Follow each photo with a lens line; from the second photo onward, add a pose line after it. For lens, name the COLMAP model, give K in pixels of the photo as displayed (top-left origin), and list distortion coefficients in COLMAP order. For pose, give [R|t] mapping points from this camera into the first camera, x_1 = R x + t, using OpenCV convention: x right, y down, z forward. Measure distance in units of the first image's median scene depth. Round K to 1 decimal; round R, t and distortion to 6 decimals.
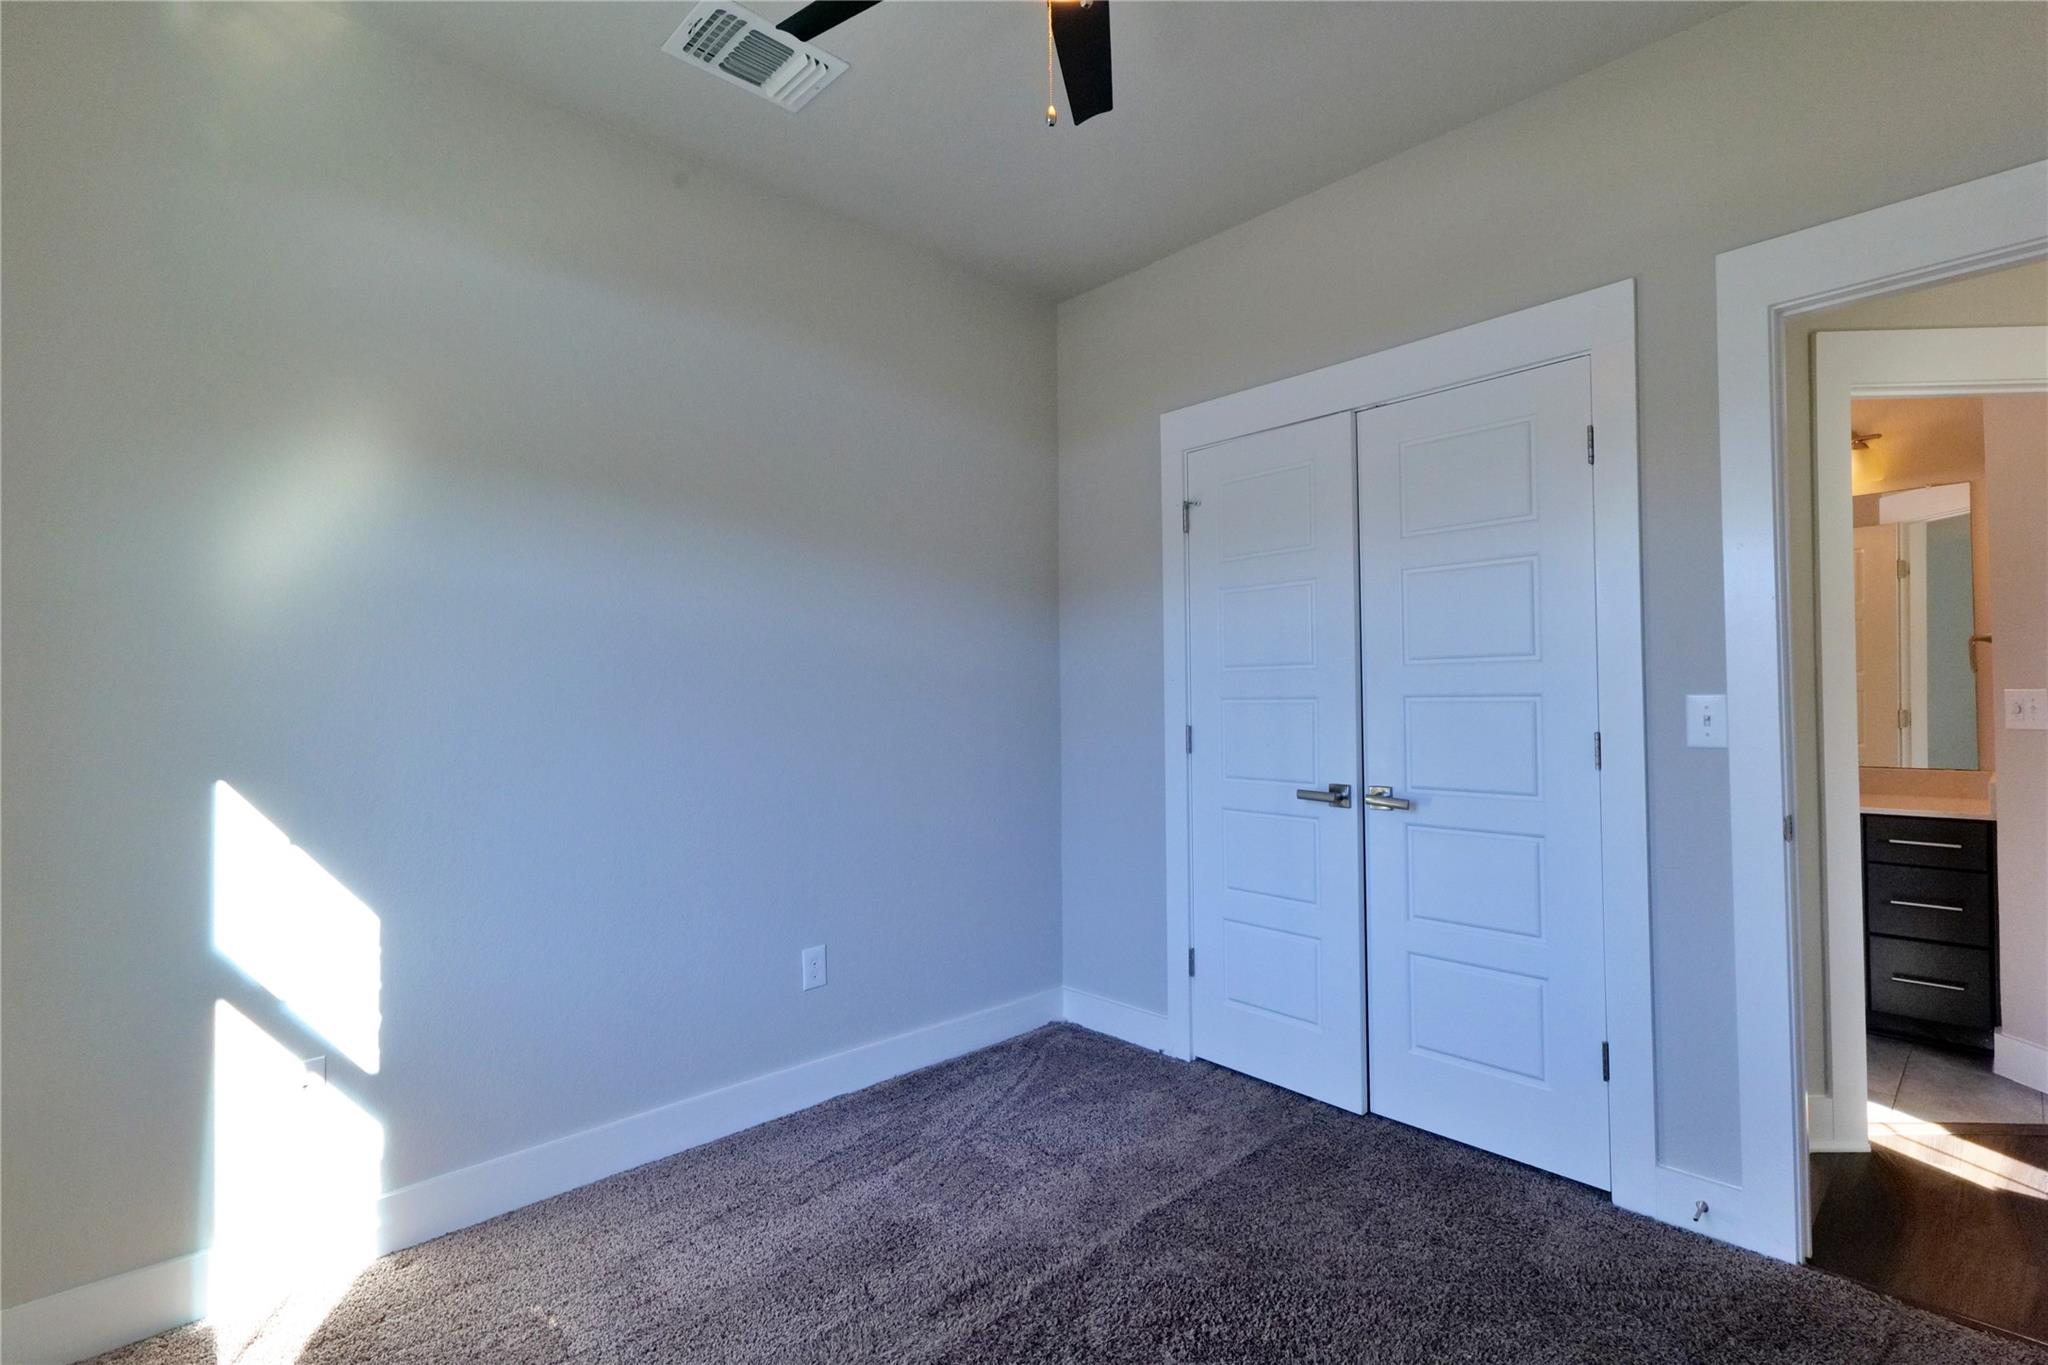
lens RADIAL K [[939.5, 0, 1024.3], [0, 939.5, 680.1], [0, 0, 1]] dist [0.016360, 0.000976]
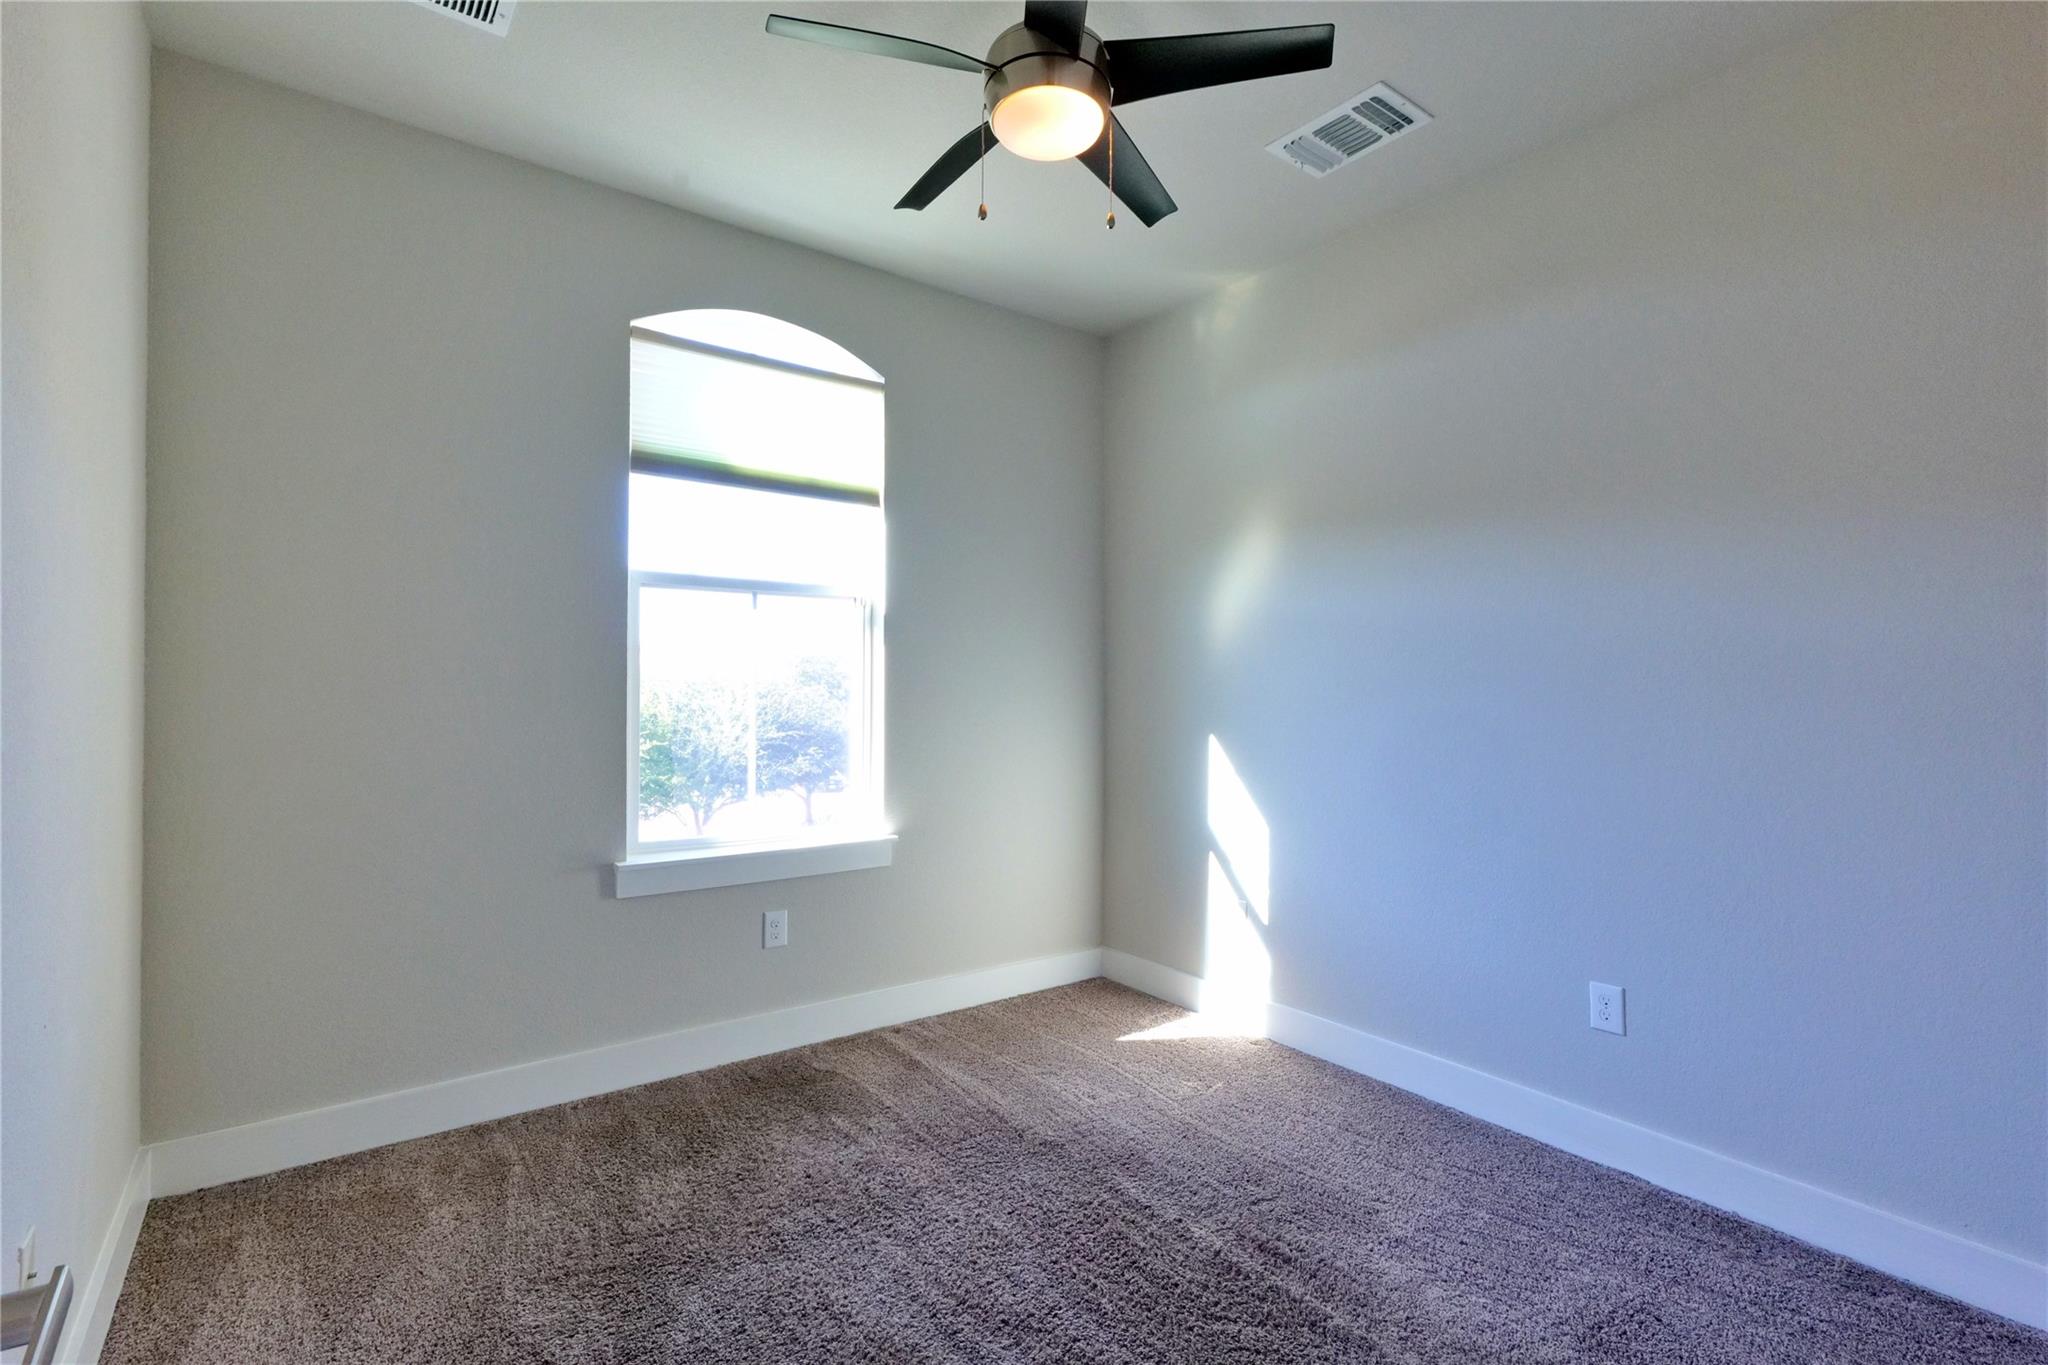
lens RADIAL K [[939.5, 0, 1022.8], [0, 939.5, 697.4], [0, 0, 1]] dist [0.016360, 0.000976]
pose [[-0.106820, 0.016861, -0.994135, 0.886950], [0.016193, 0.999753, 0.015217, 0.000191], [0.994147, -0.014473, -0.107067, 0.731003]]
